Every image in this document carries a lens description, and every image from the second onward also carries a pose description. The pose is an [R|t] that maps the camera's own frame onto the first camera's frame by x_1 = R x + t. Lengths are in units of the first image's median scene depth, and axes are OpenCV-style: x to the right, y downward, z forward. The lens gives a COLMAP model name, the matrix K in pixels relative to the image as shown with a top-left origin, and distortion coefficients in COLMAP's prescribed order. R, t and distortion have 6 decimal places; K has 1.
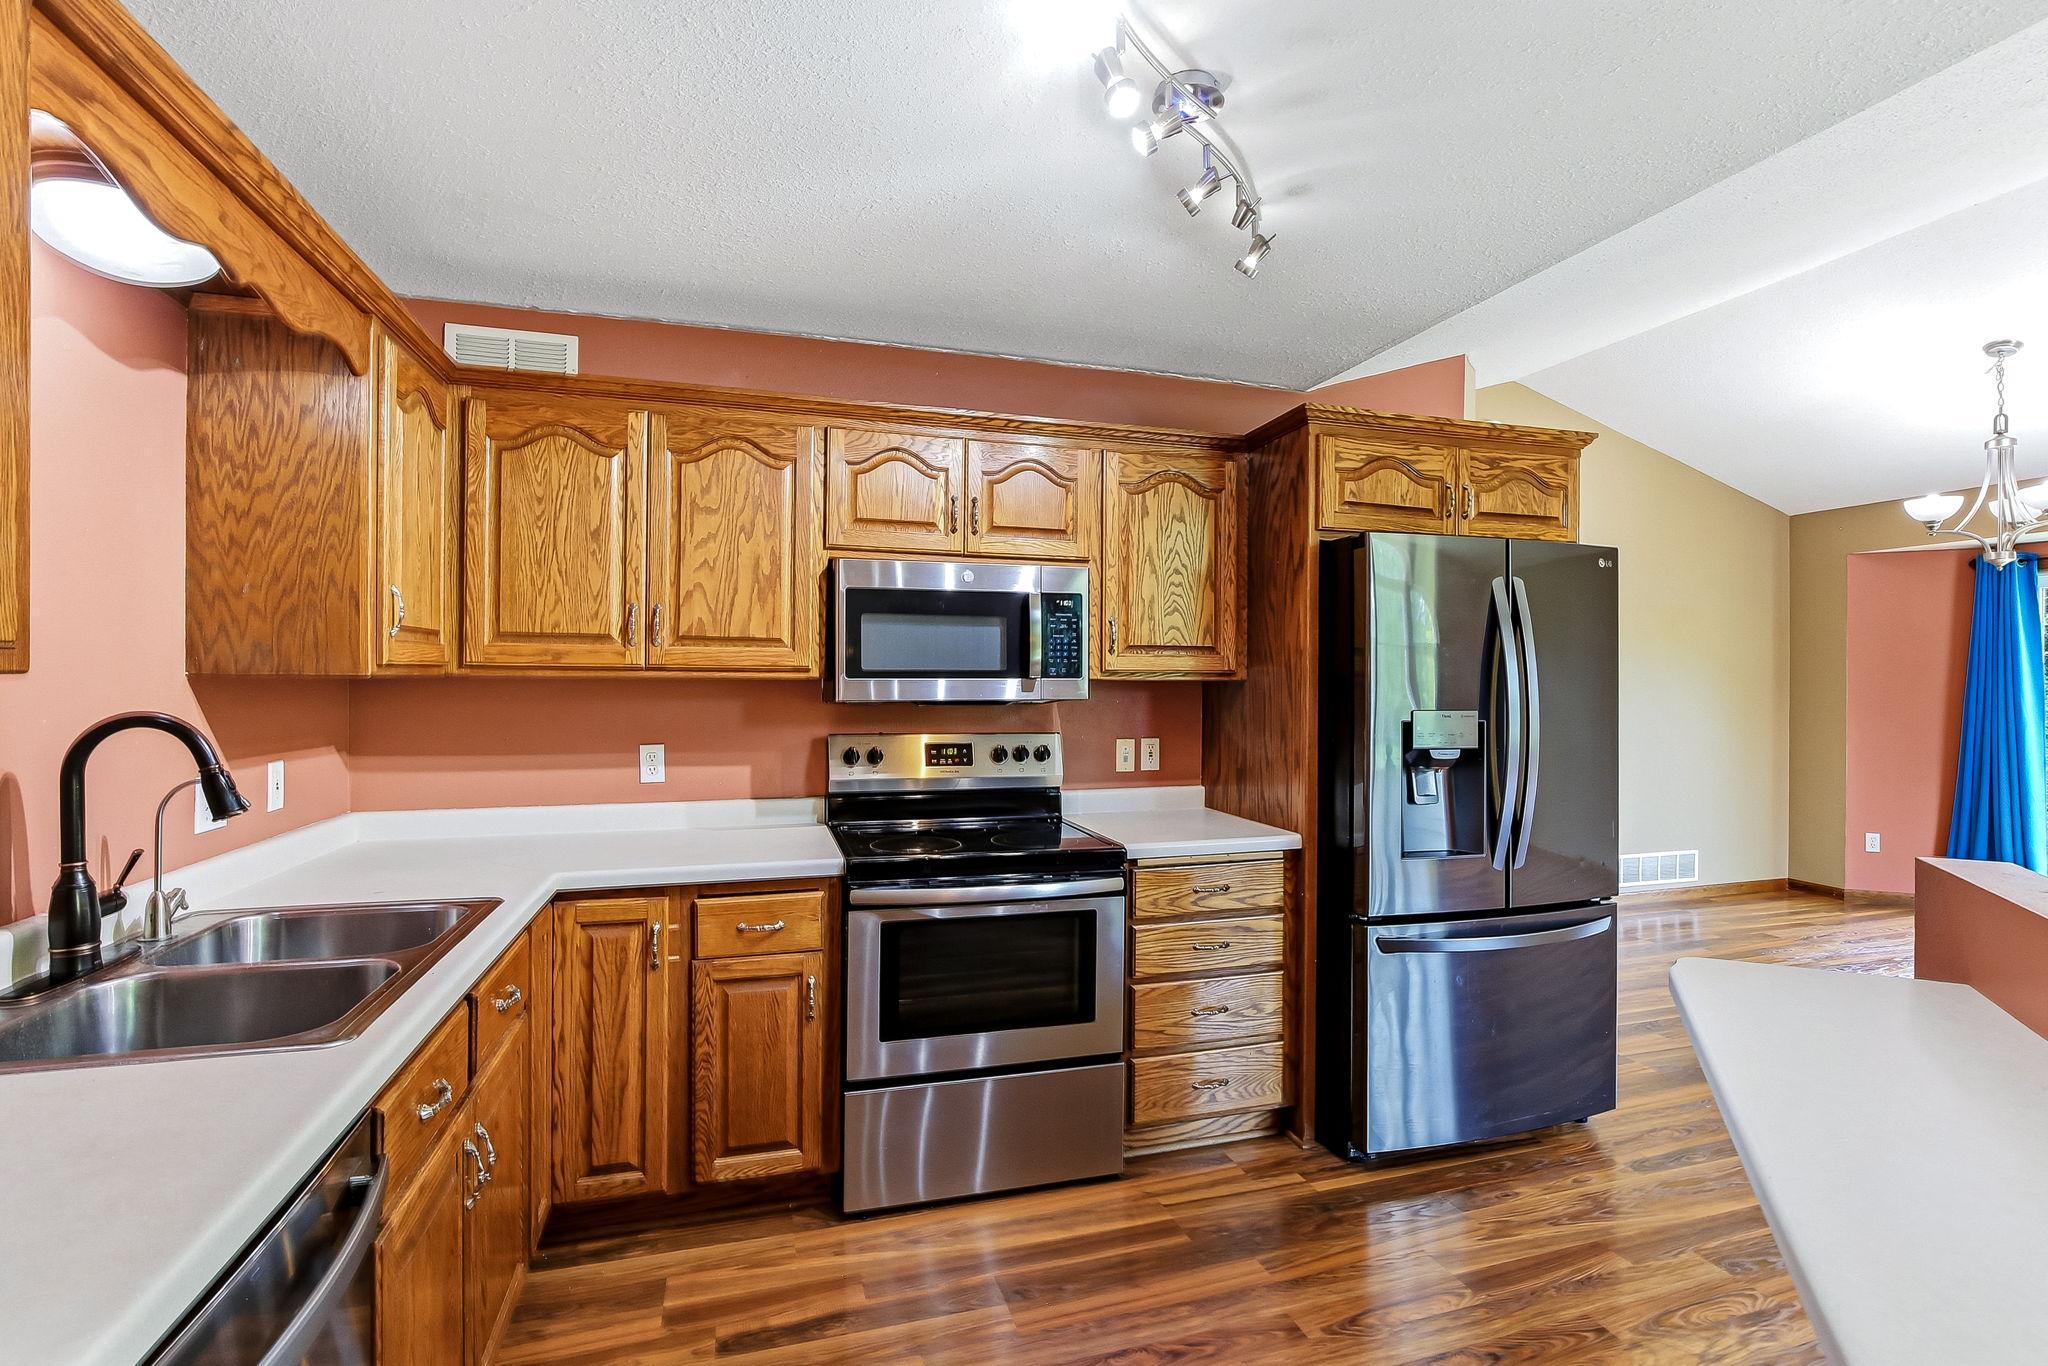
lens RADIAL K [[957.8, 0, 1024.0], [0, 957.8, 683.0], [0, 0, 1]] dist [-0.001831, 0.000155]
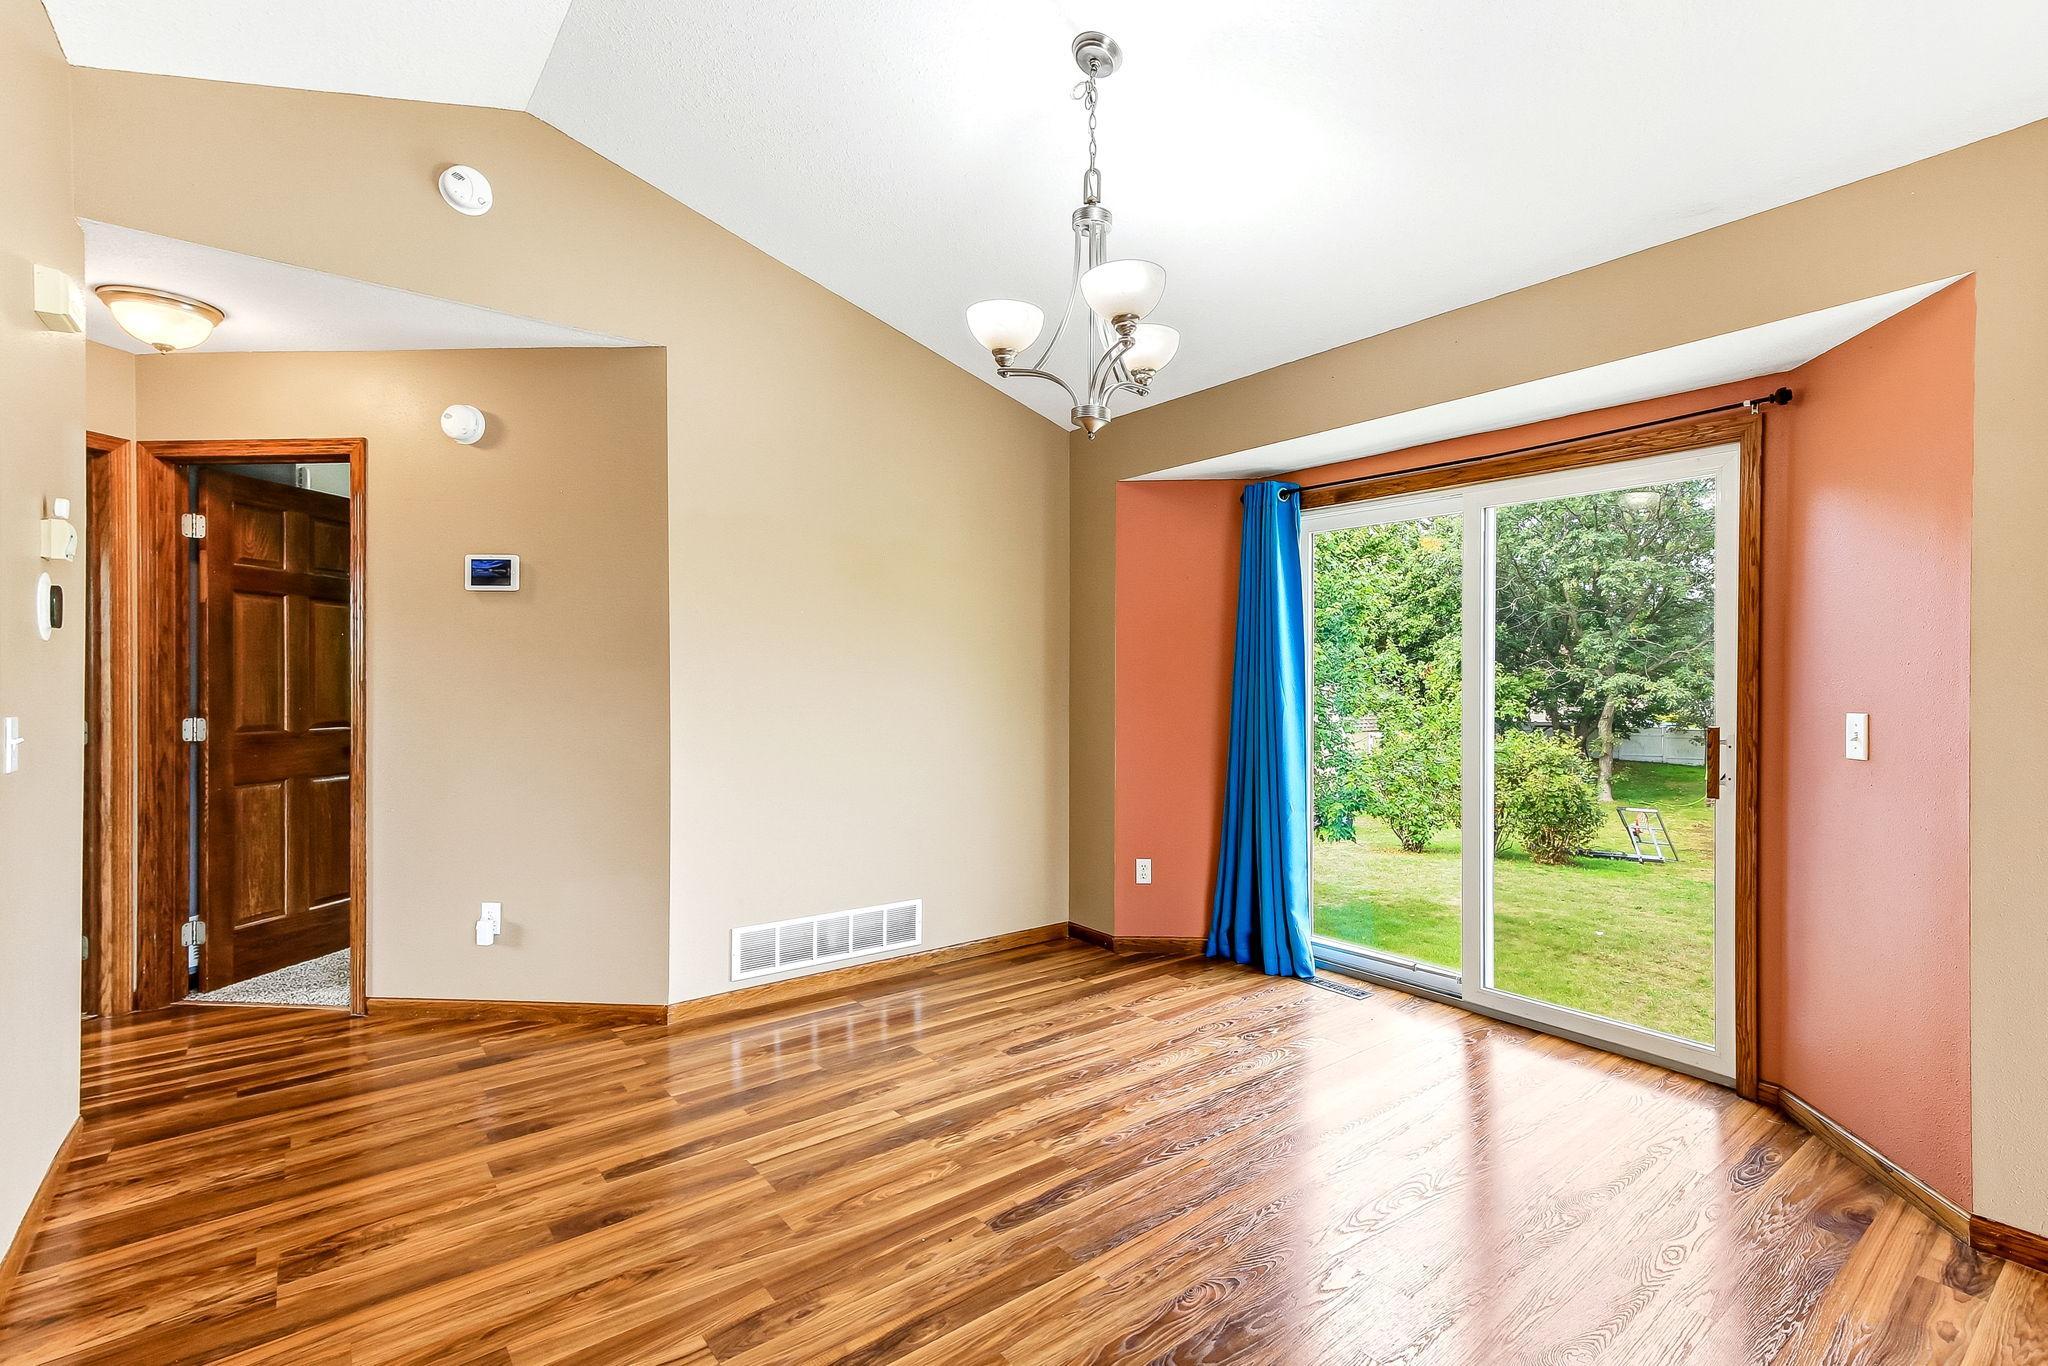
lens RADIAL K [[957.8, 0, 1024.0], [0, 957.8, 683.0], [0, 0, 1]] dist [-0.001831, 0.000155]
pose [[0.939346, -0.006779, 0.342903, 0.547955], [0.004368, 0.999960, 0.007805, 0.013685], [-0.342942, -0.005834, 0.939338, 0.333196]]
